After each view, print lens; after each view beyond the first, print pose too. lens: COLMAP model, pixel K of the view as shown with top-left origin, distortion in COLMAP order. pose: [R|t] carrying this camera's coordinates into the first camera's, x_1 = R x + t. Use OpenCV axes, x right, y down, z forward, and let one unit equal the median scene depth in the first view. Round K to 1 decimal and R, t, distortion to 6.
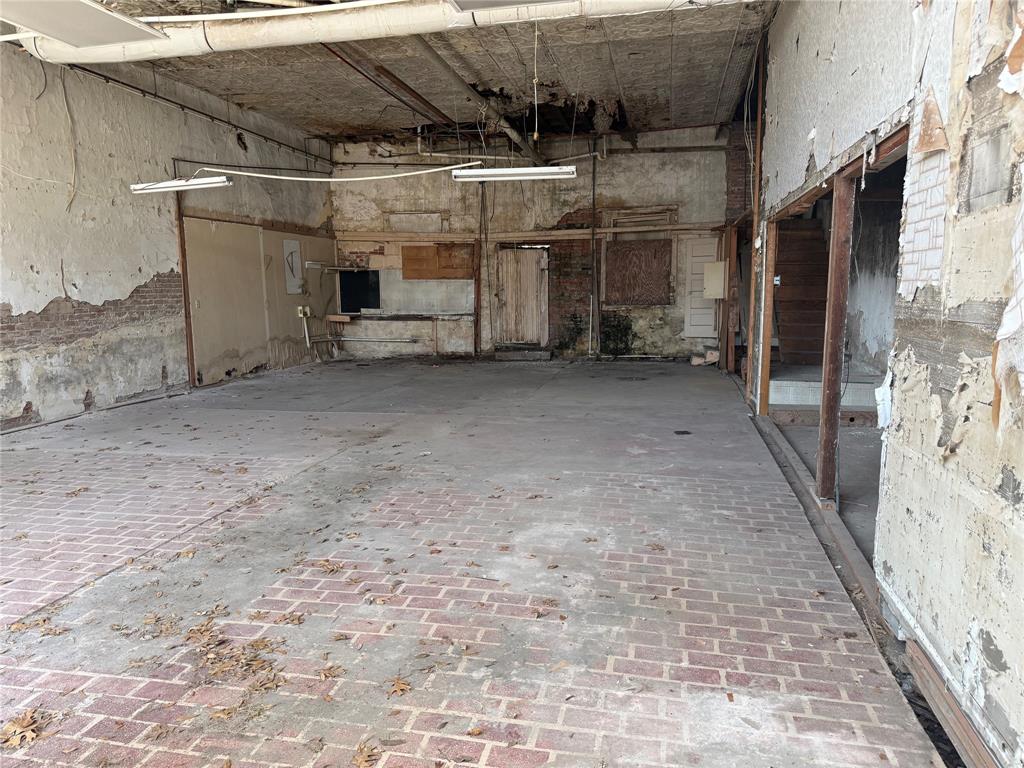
lens RADIAL K [[713.4, 0, 508.0], [0, 713.4, 393.3], [0, 0, 1]] dist [0.006916, -0.007794]
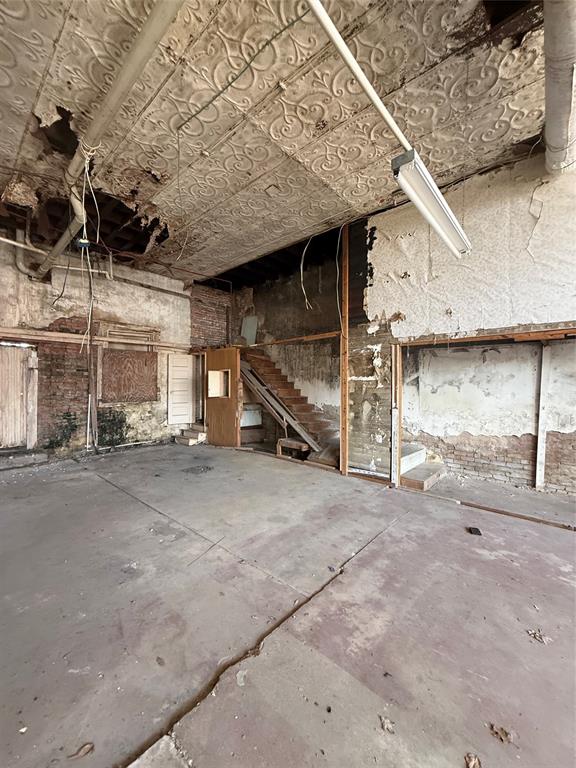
lens RADIAL K [[303.6, 0, 284.2], [0, 303.6, 377.5], [0, 0, 1]] dist [-0.002317, -0.000017]
pose [[0.476829, 0.038380, 0.878158, -0.153054], [0.123541, 0.986203, -0.110184, -0.075493], [-0.870271, 0.161028, 0.465508, 0.522887]]
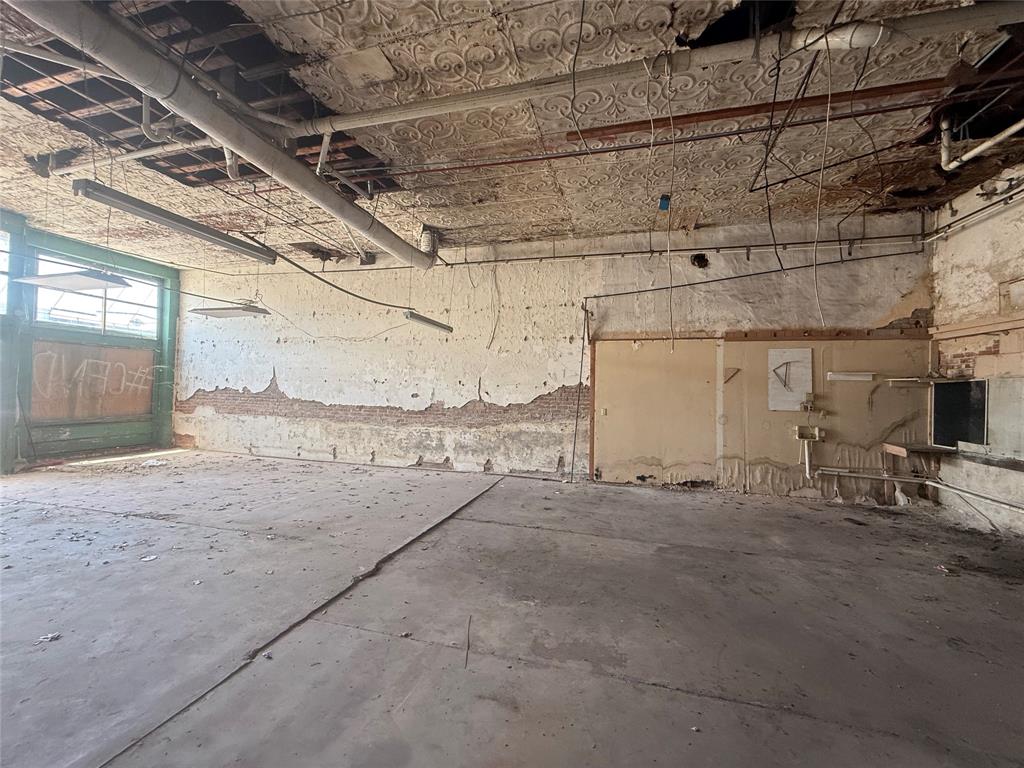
lens RADIAL K [[404.8, 0, 507.5], [0, 404.8, 388.4], [0, 0, 1]] dist [-0.002317, -0.000017]
pose [[-0.051684, -0.015832, -0.998538, 0.193936], [-0.175849, 0.984396, -0.006506, -0.103326], [0.983059, 0.175256, -0.053662, 0.690345]]
